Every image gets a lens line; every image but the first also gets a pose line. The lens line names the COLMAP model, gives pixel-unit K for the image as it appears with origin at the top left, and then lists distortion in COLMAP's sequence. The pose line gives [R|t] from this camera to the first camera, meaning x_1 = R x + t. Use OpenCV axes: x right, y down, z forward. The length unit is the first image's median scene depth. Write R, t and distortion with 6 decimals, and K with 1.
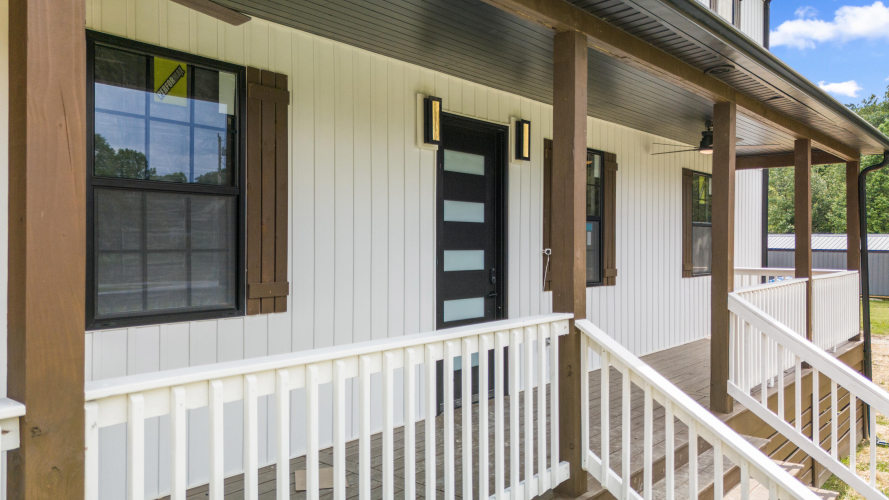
lens RADIAL K [[663.7, 0, 444.5], [0, 663.7, 250.0], [0, 0, 1]] dist [0.067013, -0.066518]
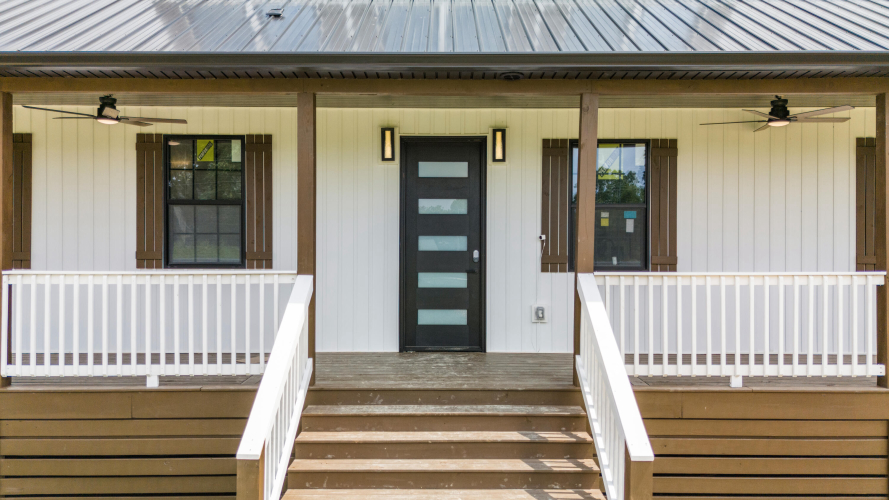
lens RADIAL K [[663.7, 0, 444.5], [0, 663.7, 250.0], [0, 0, 1]] dist [0.067013, -0.066518]
pose [[0.655984, 0.001094, -0.754774, 1.260483], [-0.010162, 0.999921, -0.007382, 0.048352], [0.754707, 0.012513, 0.655943, 0.166006]]
